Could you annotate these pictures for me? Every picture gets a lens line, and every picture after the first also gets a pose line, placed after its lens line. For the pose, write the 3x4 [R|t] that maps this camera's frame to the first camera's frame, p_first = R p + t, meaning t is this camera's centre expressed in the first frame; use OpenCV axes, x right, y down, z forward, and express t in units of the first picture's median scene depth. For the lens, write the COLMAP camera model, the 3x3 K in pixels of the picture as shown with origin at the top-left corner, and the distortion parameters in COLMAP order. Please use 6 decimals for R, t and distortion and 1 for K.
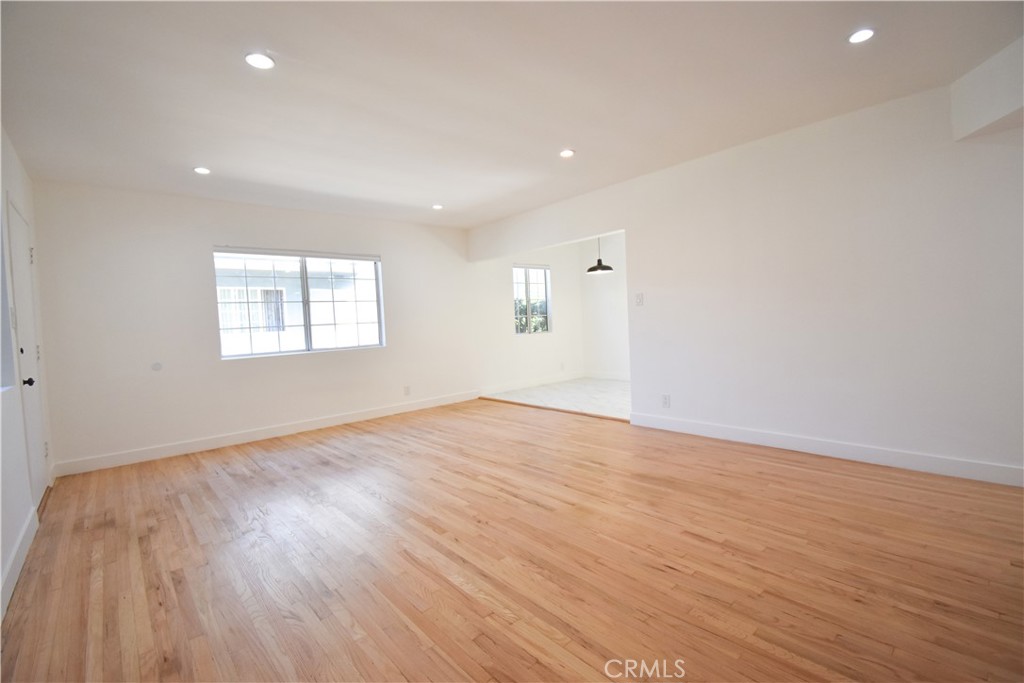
lens RADIAL K [[450.9, 0, 512.0], [0, 450.9, 341.5], [0, 0, 1]] dist [-0.000138, -0.011836]
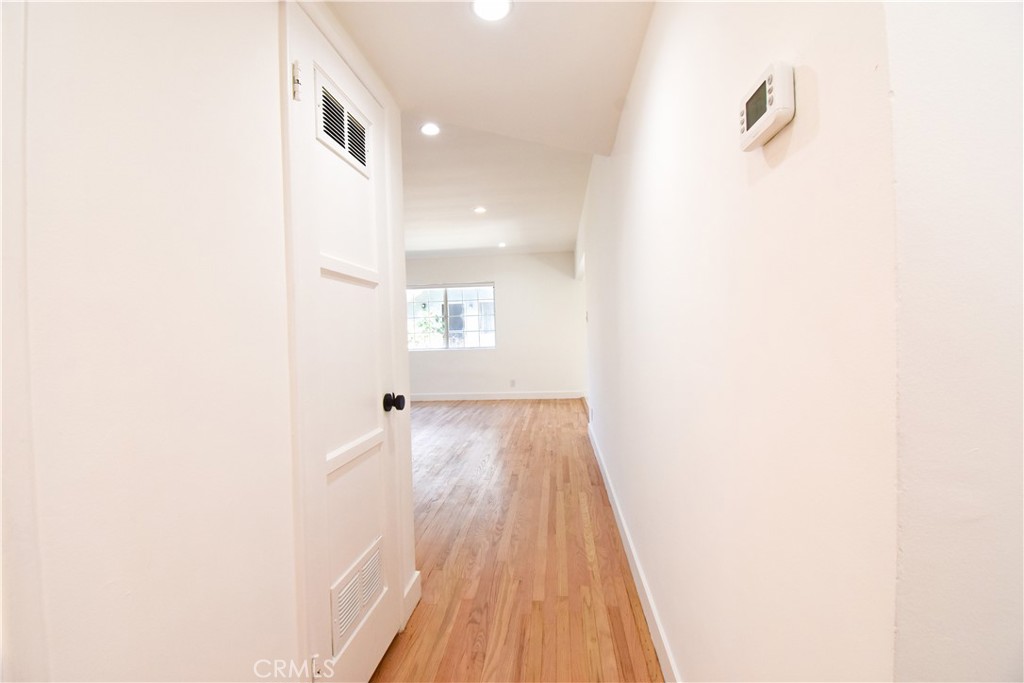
lens RADIAL K [[450.9, 0, 512.0], [0, 450.9, 341.5], [0, 0, 1]] dist [-0.000138, -0.011836]
pose [[0.669582, 0.035026, -0.741912, 1.290444], [-0.032397, 0.999314, 0.017939, -0.062385], [0.742031, 0.012024, 0.670257, 0.212923]]
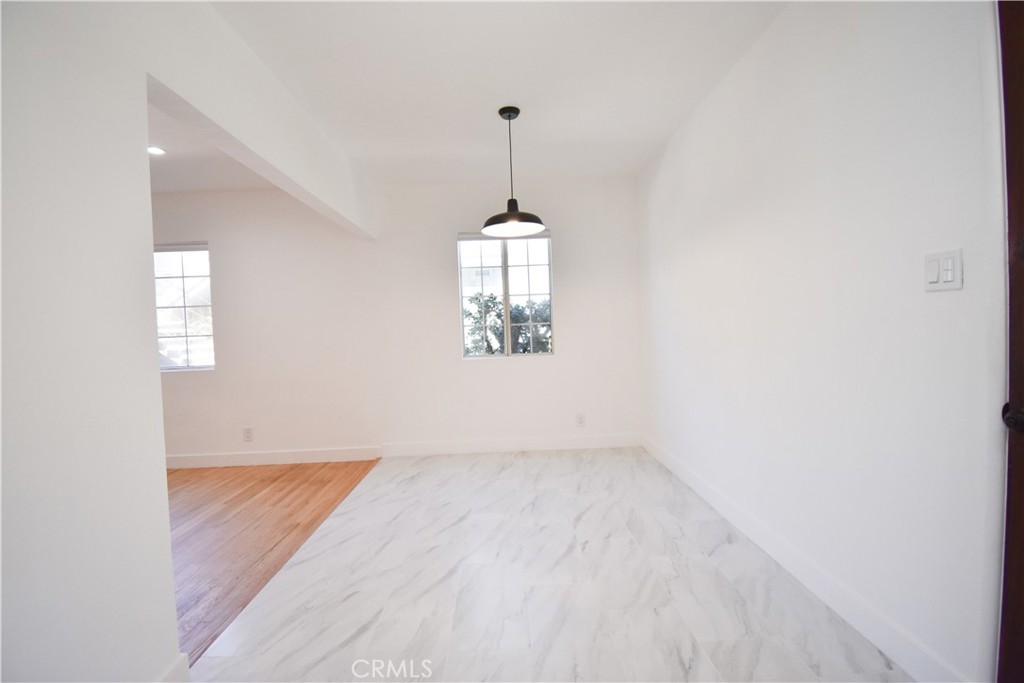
lens RADIAL K [[450.9, 0, 512.0], [0, 450.9, 341.5], [0, 0, 1]] dist [-0.000138, -0.011836]
pose [[0.776606, 0.028466, -0.629343, 0.899180], [-0.040476, 0.999169, -0.004754, -0.082501], [0.628685, 0.029165, 0.777113, 1.260883]]
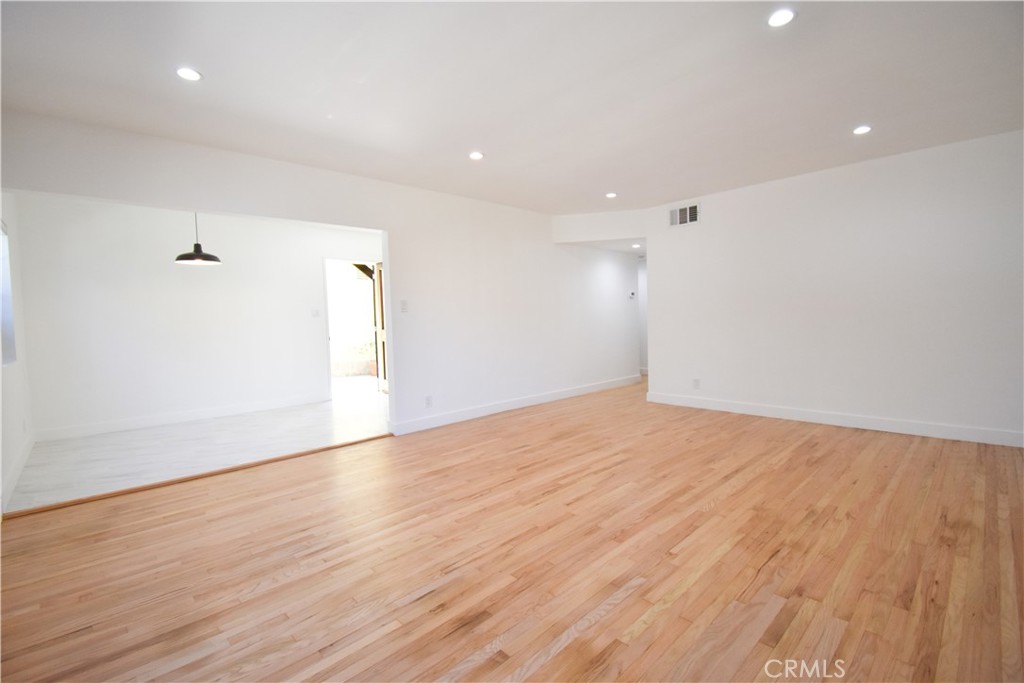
lens RADIAL K [[450.9, 0, 512.0], [0, 450.9, 341.5], [0, 0, 1]] dist [-0.000138, -0.011836]
pose [[-0.018169, -0.012980, 0.999751, -0.950650], [0.081020, 0.996608, 0.014412, -0.011484], [-0.996547, 0.081261, -0.017055, 1.042689]]
